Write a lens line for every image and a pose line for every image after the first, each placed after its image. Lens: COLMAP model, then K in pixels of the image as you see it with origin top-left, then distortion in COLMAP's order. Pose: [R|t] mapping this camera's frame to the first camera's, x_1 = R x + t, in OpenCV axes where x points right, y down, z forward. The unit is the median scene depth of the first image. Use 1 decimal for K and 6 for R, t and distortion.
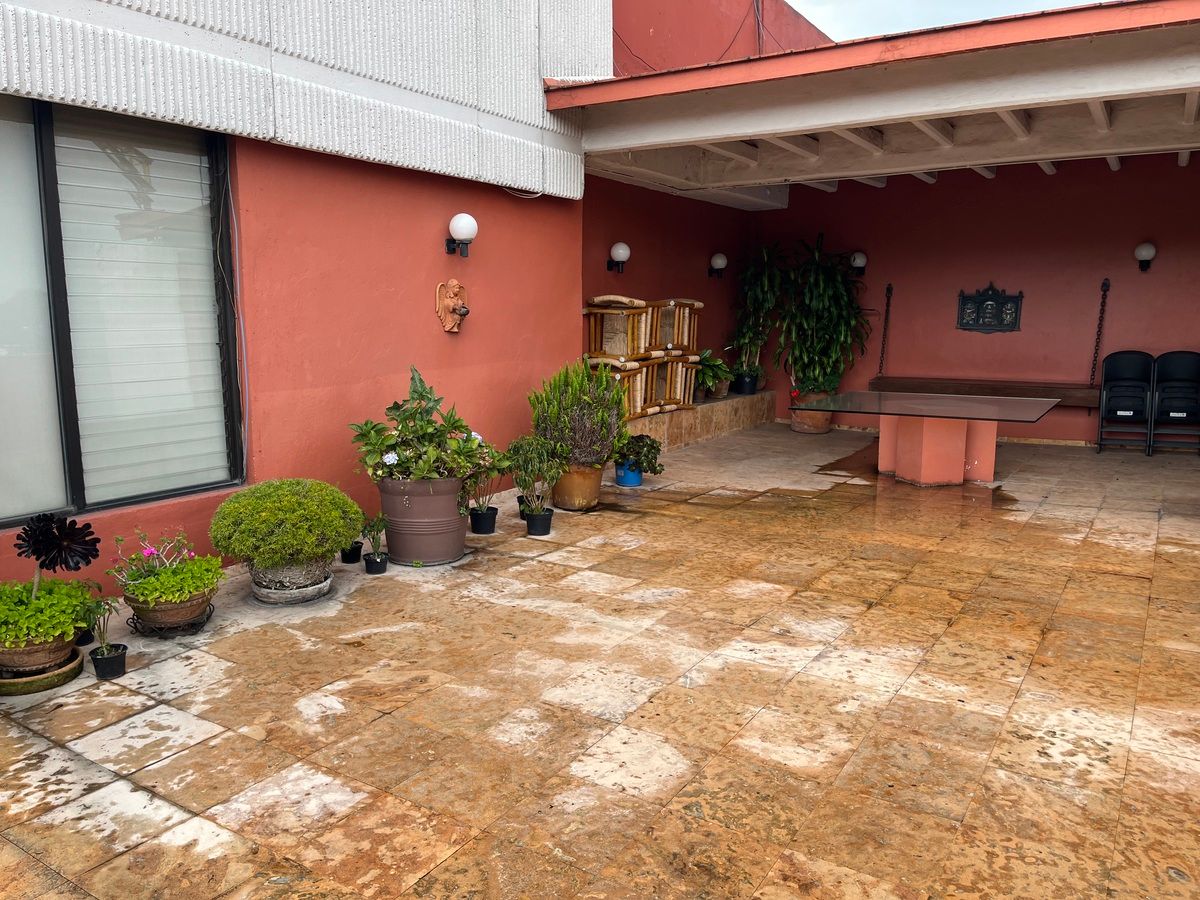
lens RADIAL K [[910.0, 0, 603.3], [0, 910.0, 451.8], [0, 0, 1]] dist [0.046731, -0.063227]
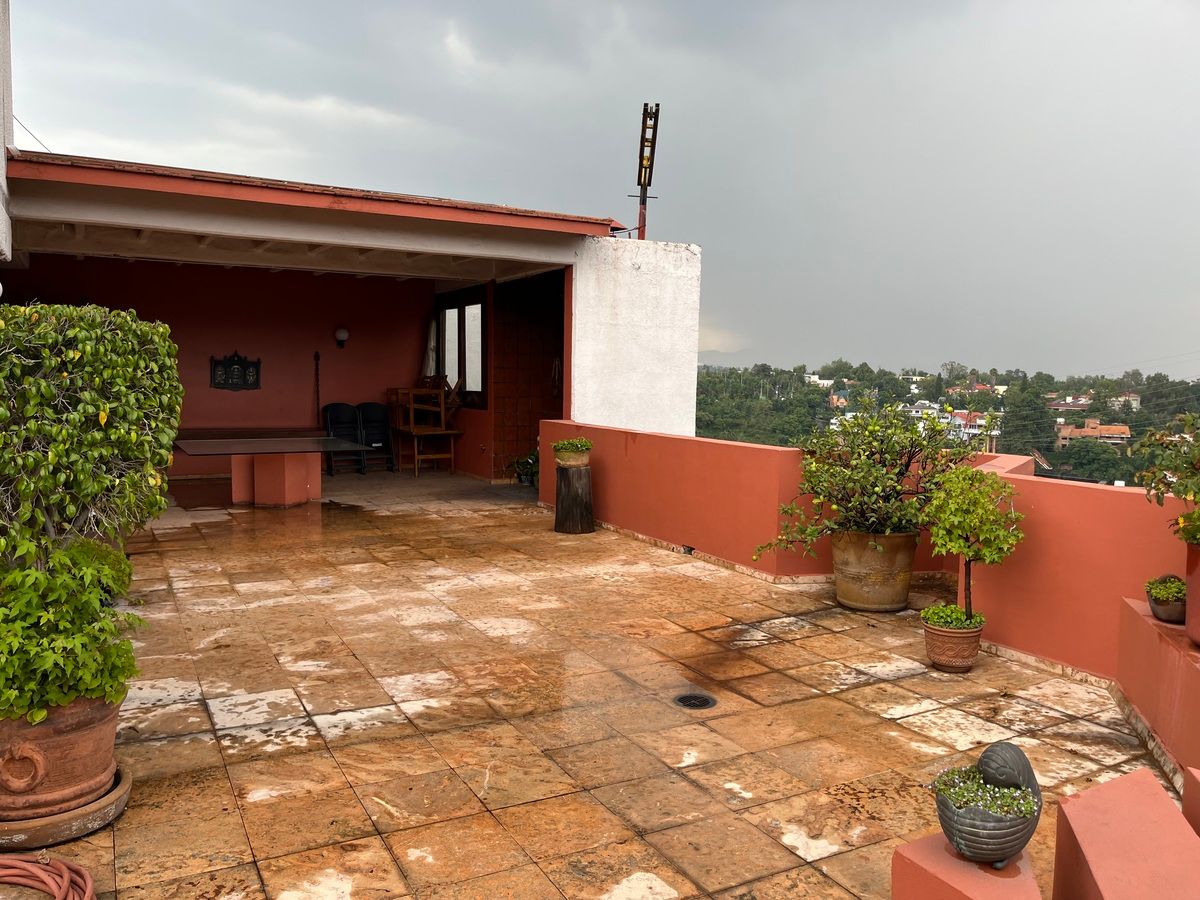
lens RADIAL K [[910.0, 0, 601.4], [0, 910.0, 449.0], [0, 0, 1]] dist [0.046731, -0.063227]
pose [[0.478671, -0.061678, 0.875825, -1.329755], [0.116489, 0.993172, 0.006276, -0.002403], [-0.870233, 0.099020, 0.482587, -0.079298]]
